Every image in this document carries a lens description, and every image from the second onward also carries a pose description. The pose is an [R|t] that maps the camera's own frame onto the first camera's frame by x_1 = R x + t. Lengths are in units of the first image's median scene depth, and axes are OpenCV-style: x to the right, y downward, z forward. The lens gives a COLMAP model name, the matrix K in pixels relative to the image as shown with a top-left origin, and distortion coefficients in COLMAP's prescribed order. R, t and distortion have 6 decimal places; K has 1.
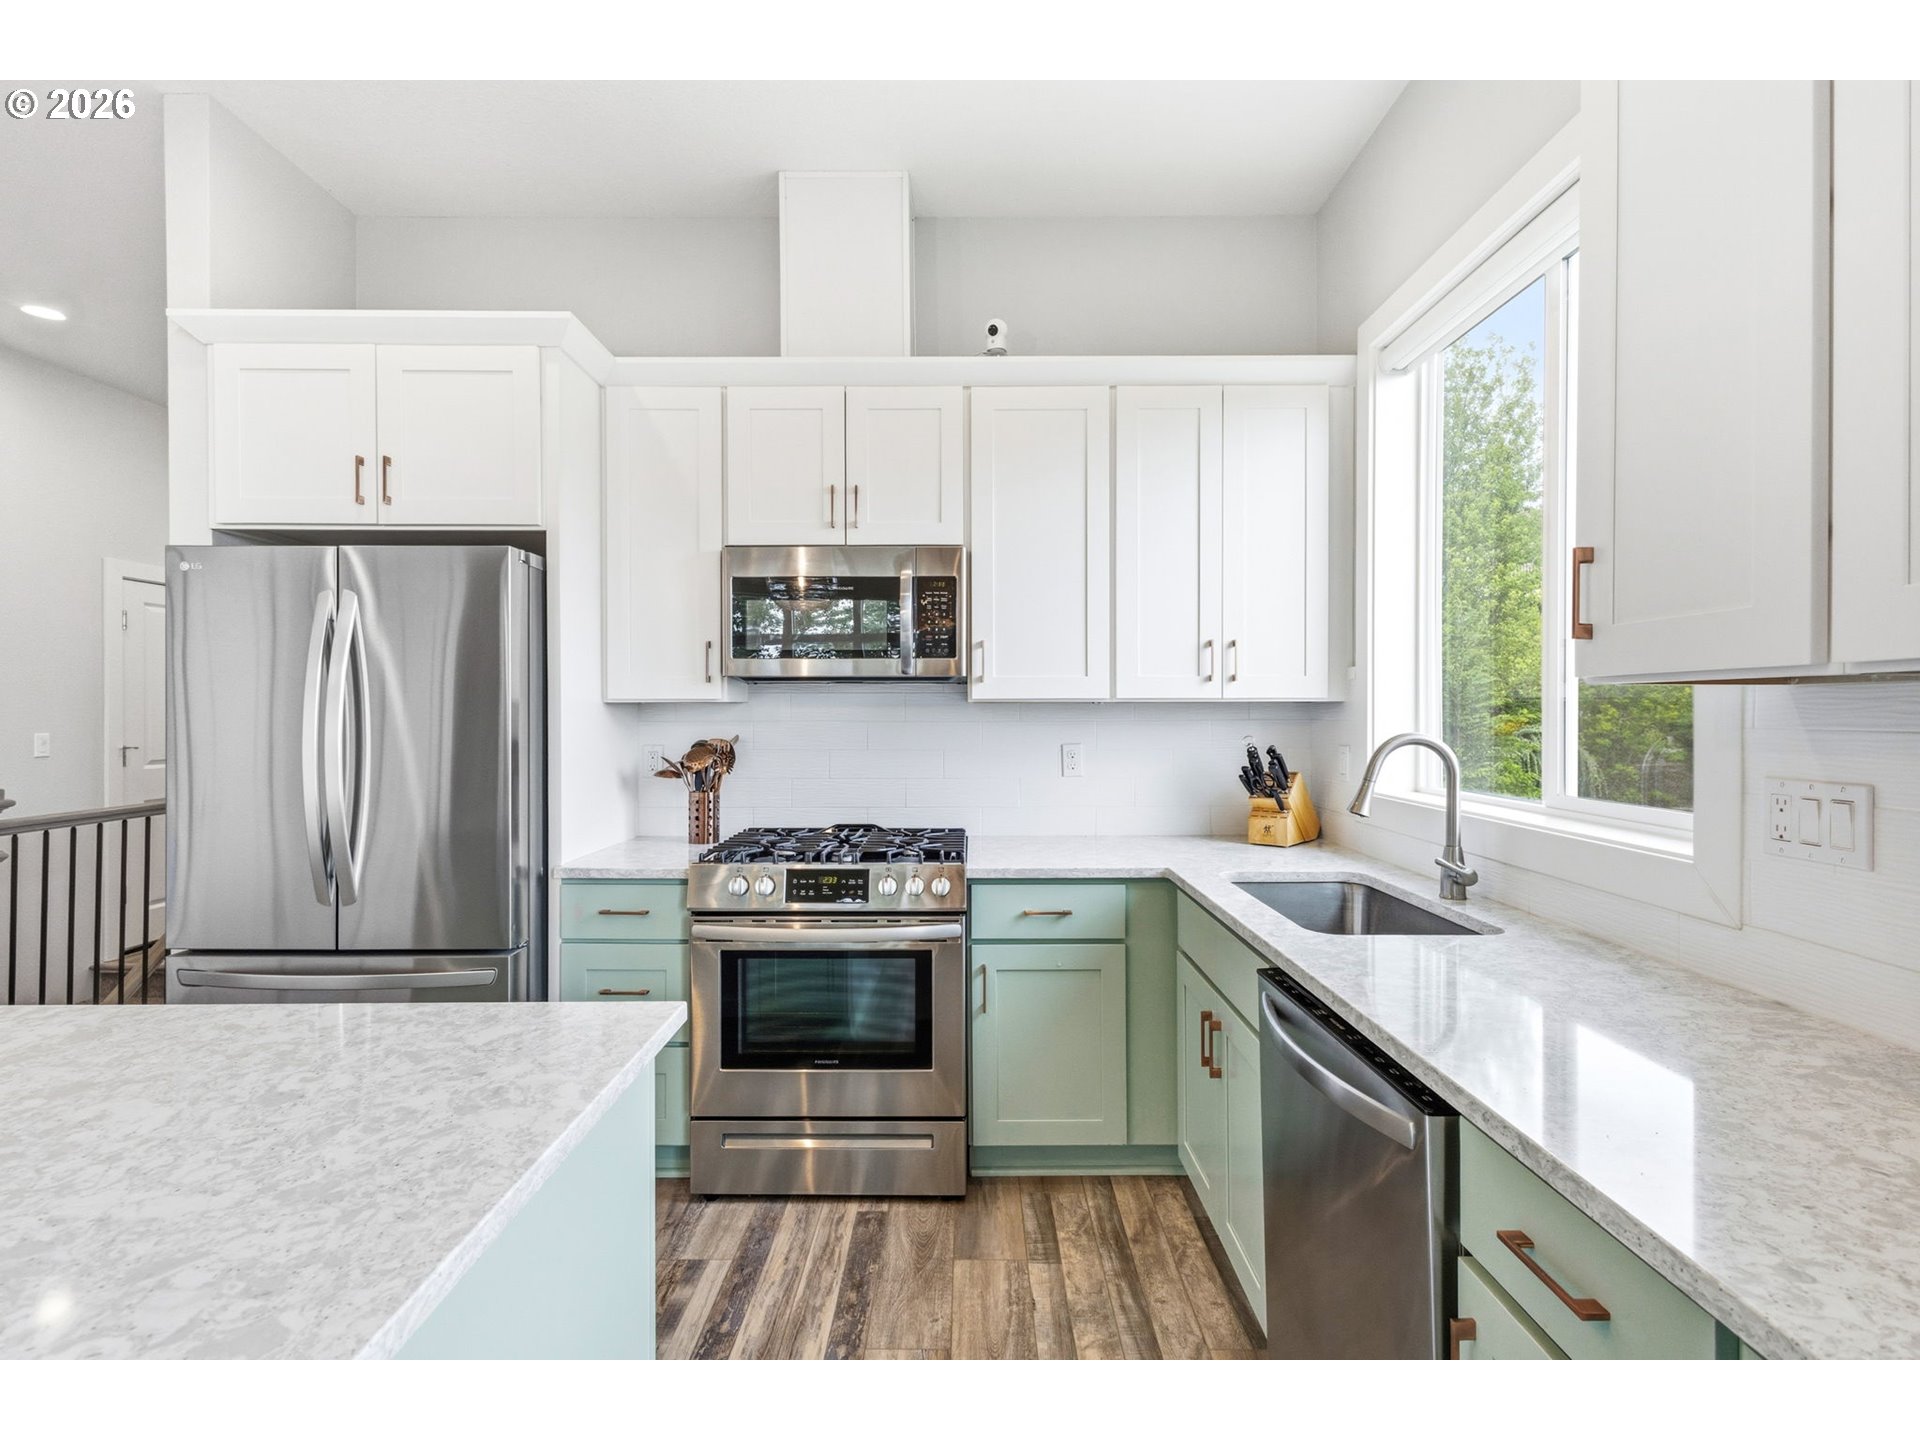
lens RADIAL K [[889.9, 0, 962.9], [0, 889.9, 719.8], [0, 0, 1]] dist [-0.000400, -0.001500]
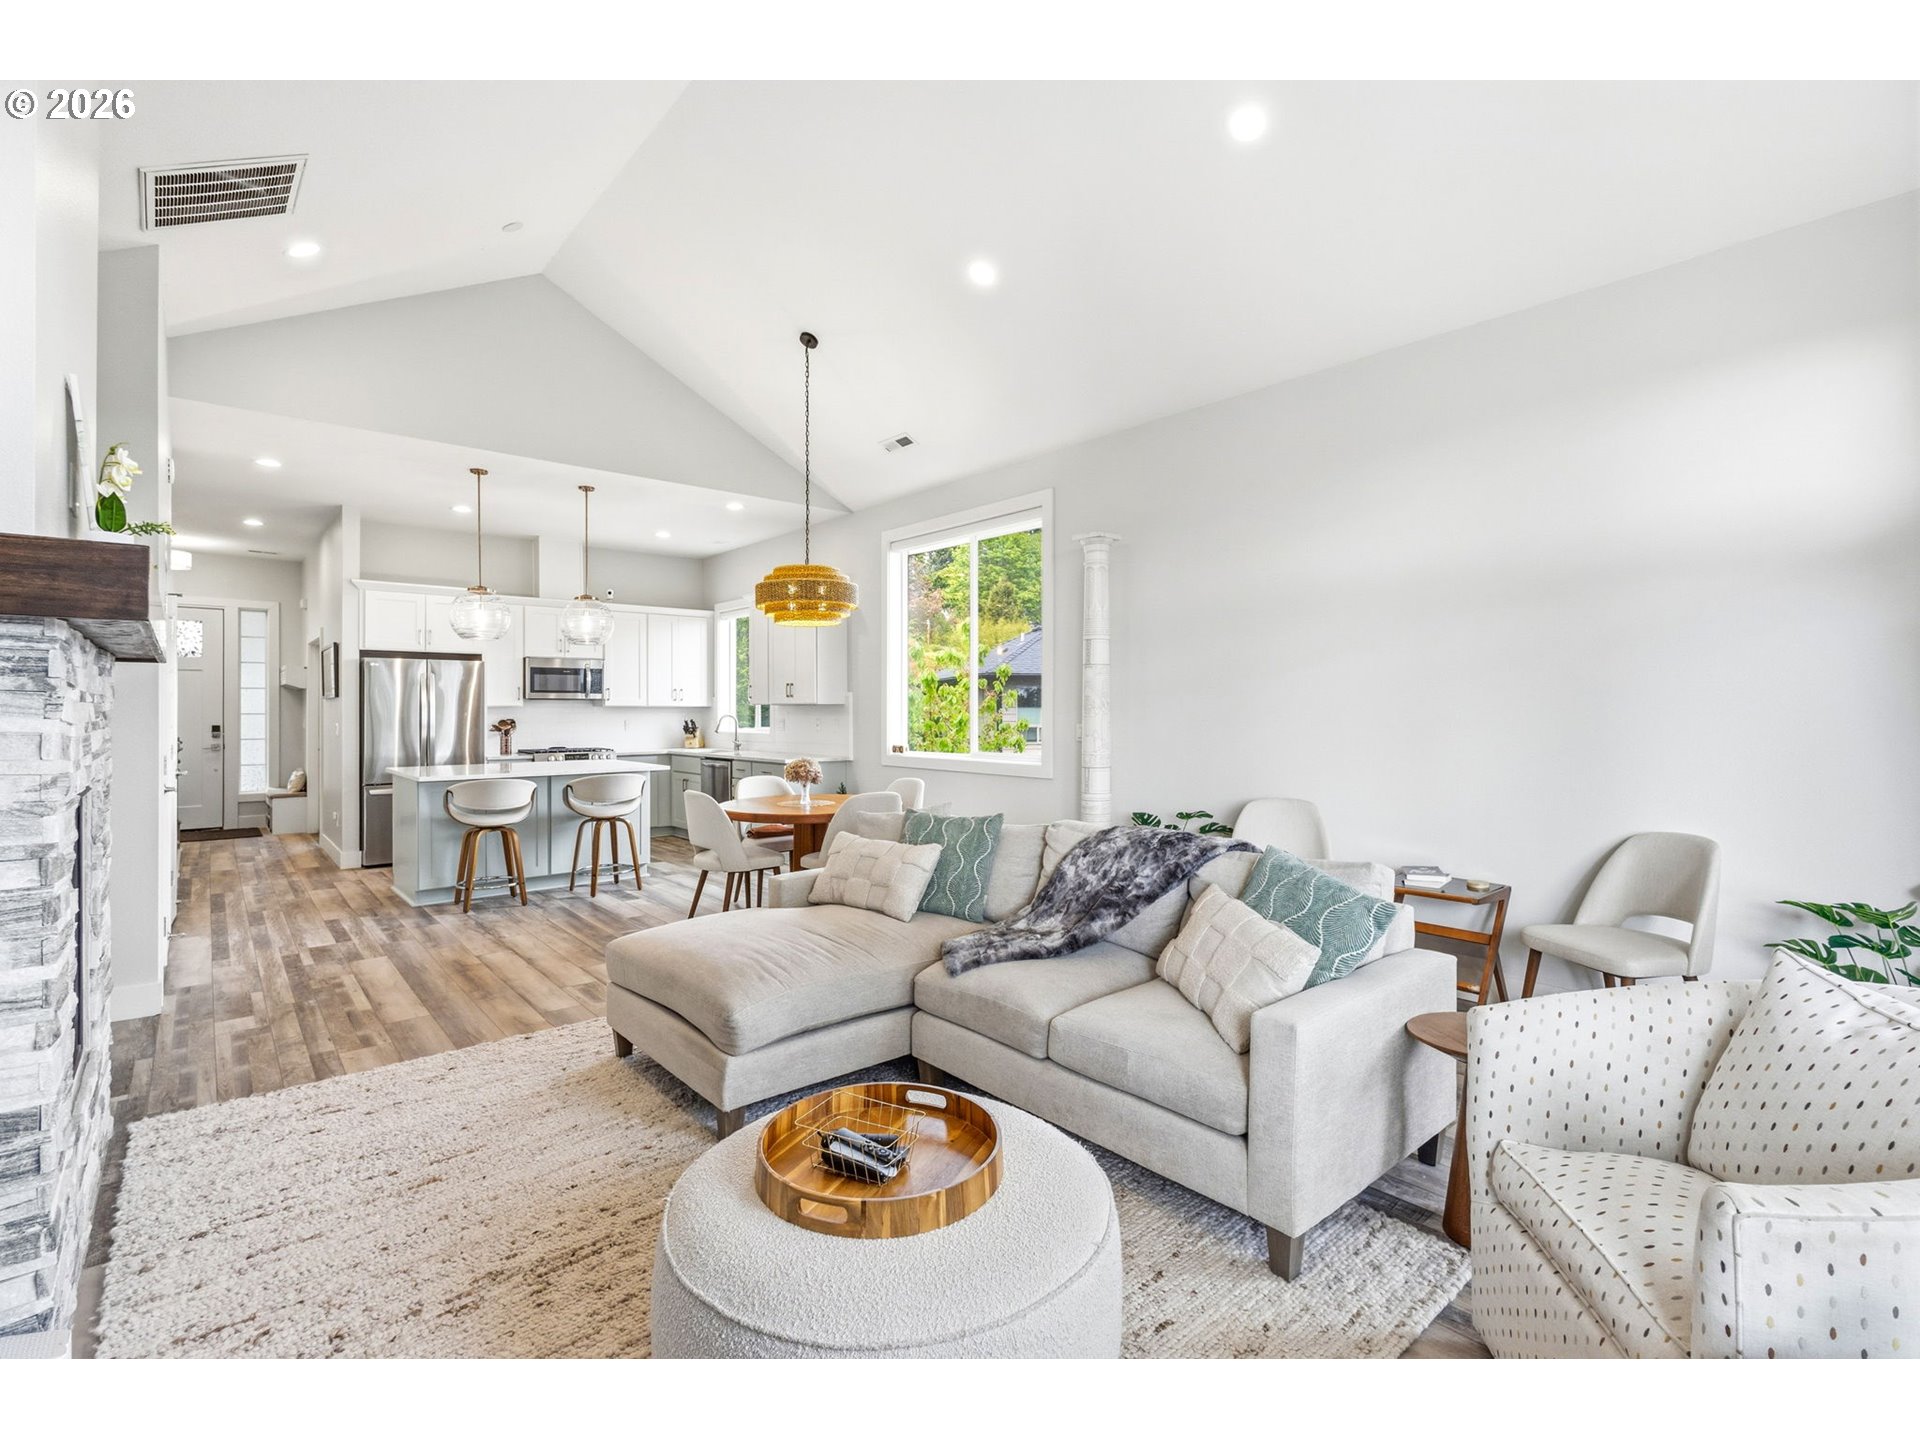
lens RADIAL K [[889.9, 0, 961.2], [0, 889.9, 706.4], [0, 0, 1]] dist [-0.000400, -0.001500]
pose [[0.751716, 0.004024, 0.659475, -1.187883], [0.005129, 0.999915, -0.011948, 0.026593], [-0.659467, 0.012363, 0.751631, -2.376590]]
